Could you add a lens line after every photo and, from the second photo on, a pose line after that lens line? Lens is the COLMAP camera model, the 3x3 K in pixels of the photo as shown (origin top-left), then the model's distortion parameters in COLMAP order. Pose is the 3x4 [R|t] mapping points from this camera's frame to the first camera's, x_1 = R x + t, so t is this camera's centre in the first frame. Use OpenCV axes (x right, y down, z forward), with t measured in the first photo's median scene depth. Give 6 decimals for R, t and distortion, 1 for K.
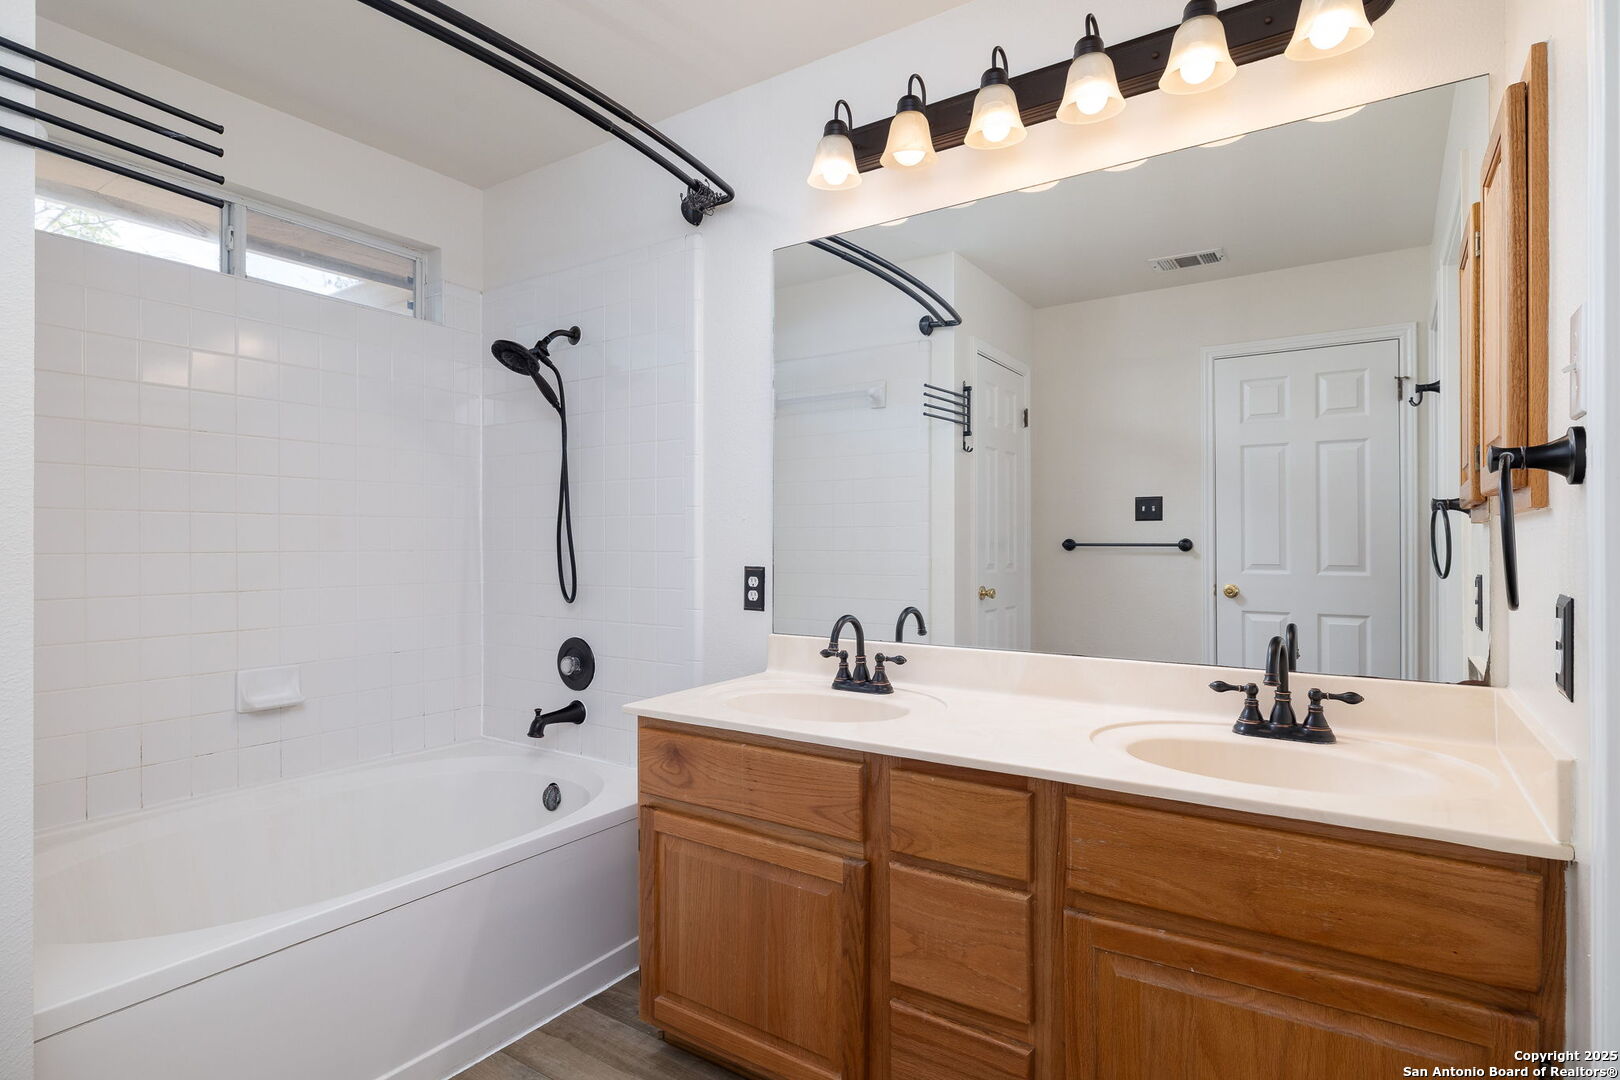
lens RADIAL K [[832.0, 0, 810.4], [0, 832.0, 537.6], [0, 0, 1]] dist [-0.001980, -0.000110]
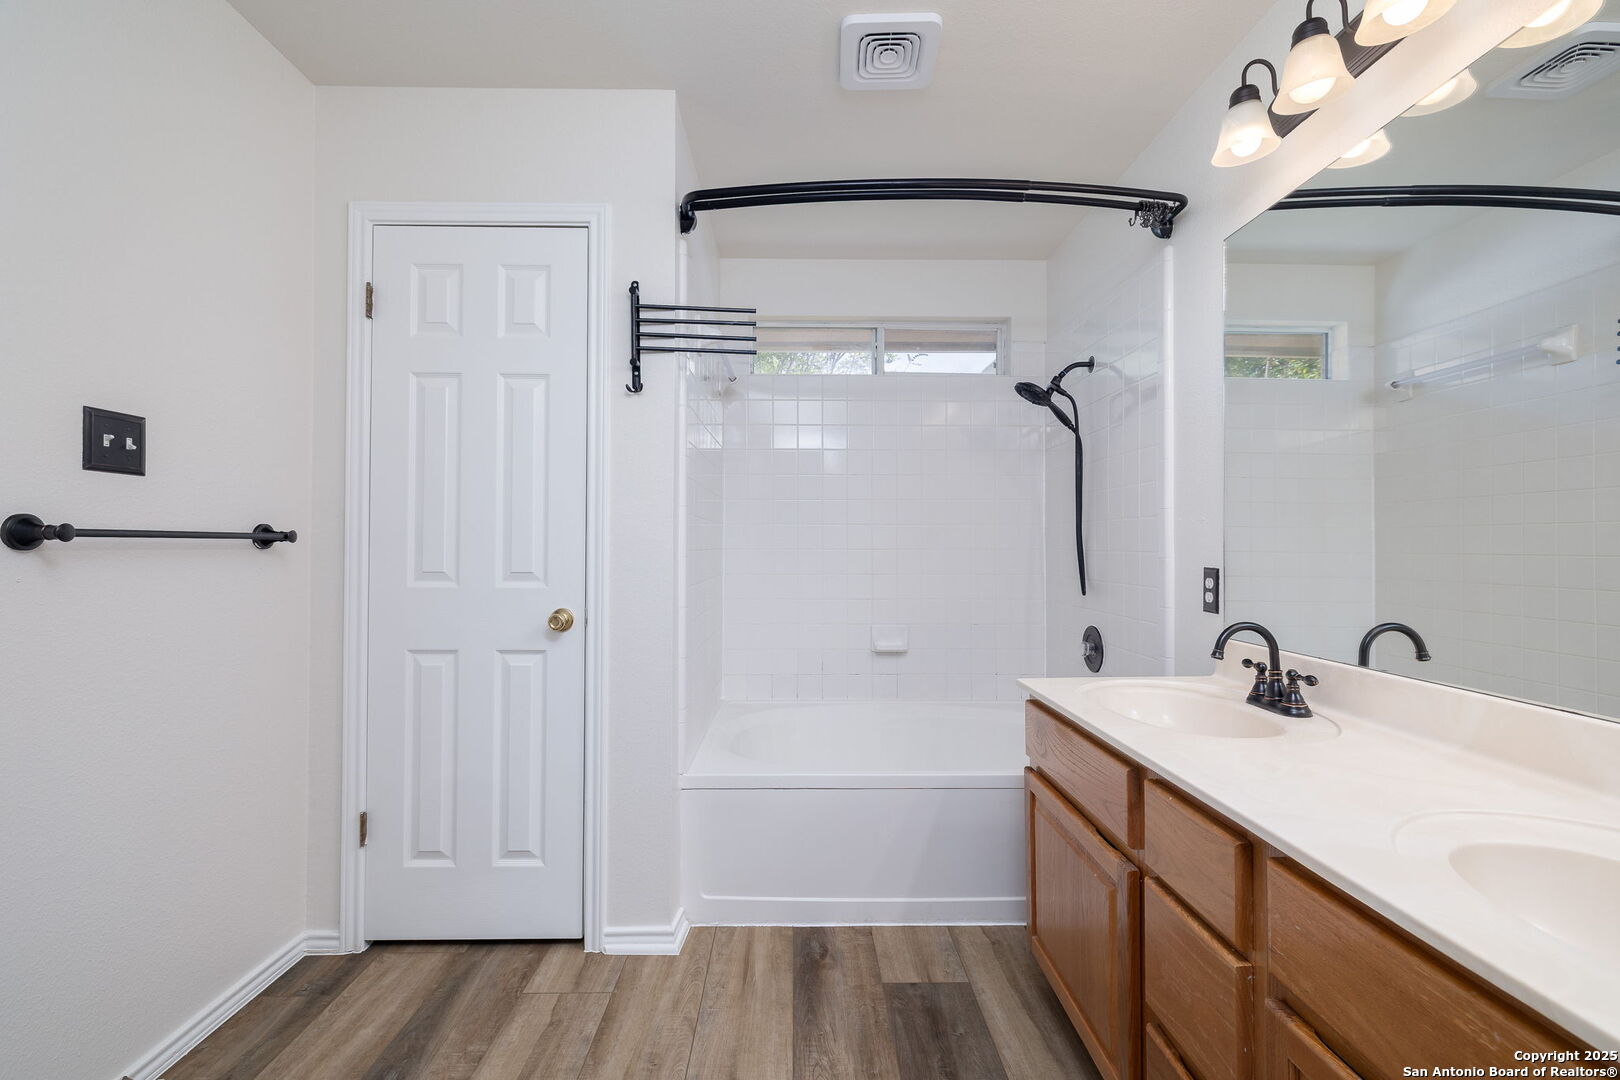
lens RADIAL K [[705.5, 0, 804.8], [0, 705.5, 531.6], [0, 0, 1]] dist [0.000531, -0.000282]
pose [[0.569269, -0.014489, -0.822023, 0.345840], [0.003466, 0.999878, -0.015223, 0.003262], [0.822144, 0.005816, 0.569250, 0.135413]]
